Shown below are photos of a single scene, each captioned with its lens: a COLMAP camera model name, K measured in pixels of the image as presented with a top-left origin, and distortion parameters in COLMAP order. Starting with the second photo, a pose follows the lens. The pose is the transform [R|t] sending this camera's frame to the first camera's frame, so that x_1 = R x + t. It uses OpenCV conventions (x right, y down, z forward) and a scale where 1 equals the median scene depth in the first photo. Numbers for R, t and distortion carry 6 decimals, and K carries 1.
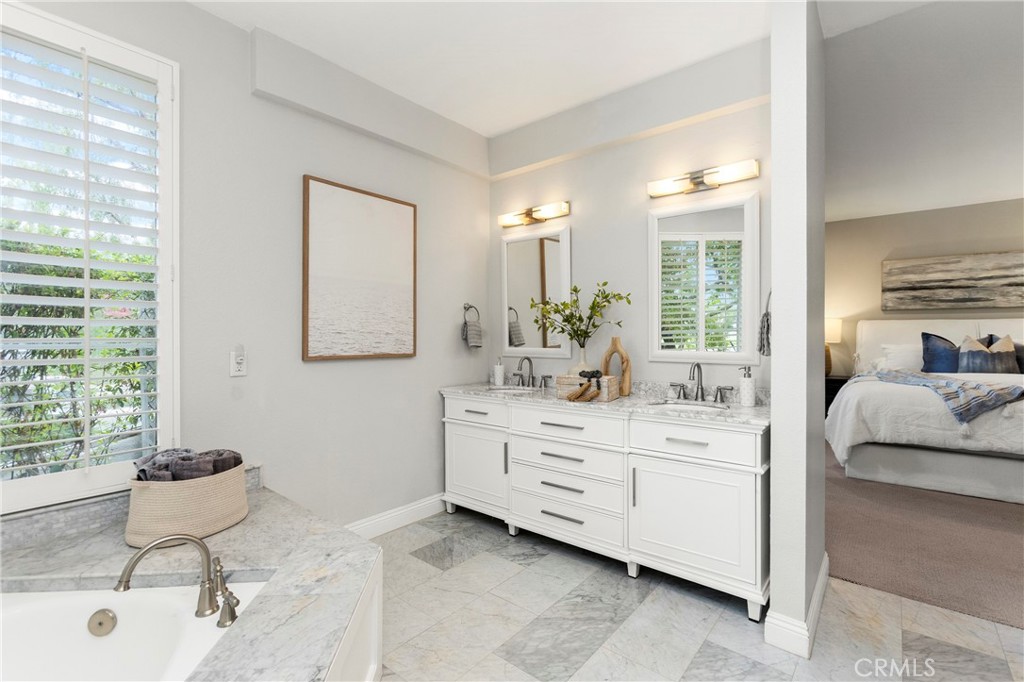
lens RADIAL K [[461.0, 0, 509.7], [0, 461.0, 337.6], [0, 0, 1]] dist [-0.003711, 0.001020]
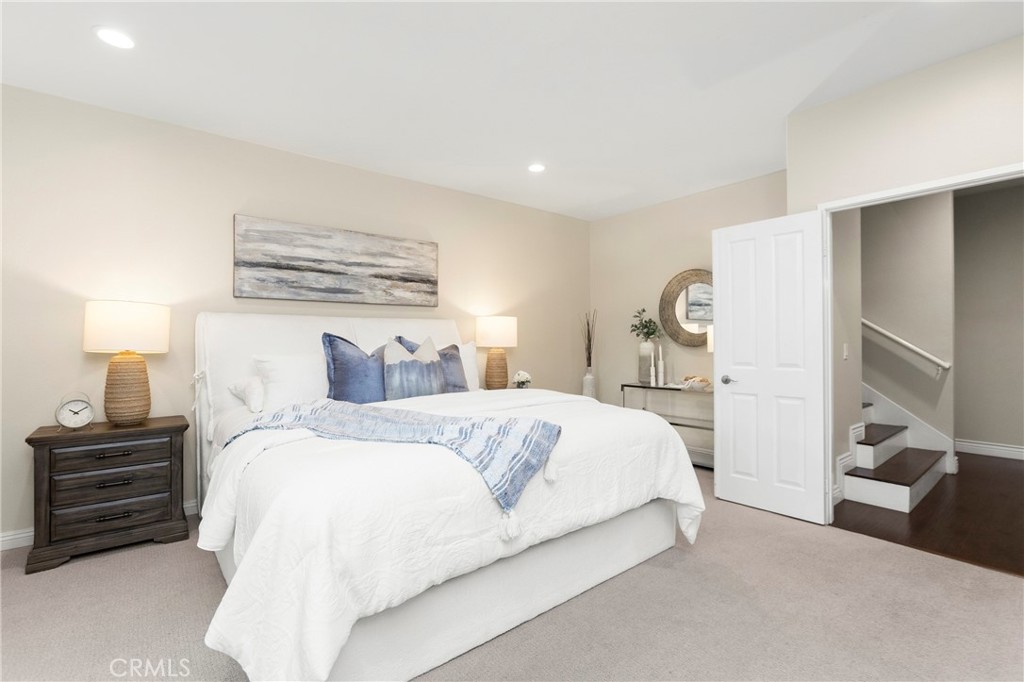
lens RADIAL K [[461.0, 0, 504.4], [0, 461.0, 342.5], [0, 0, 1]] dist [-0.003711, 0.001020]
pose [[0.204762, -0.007555, 0.978783, 0.308203], [0.007597, 0.999952, 0.006129, -0.000694], [-0.978782, 0.006180, 0.204809, 0.560182]]
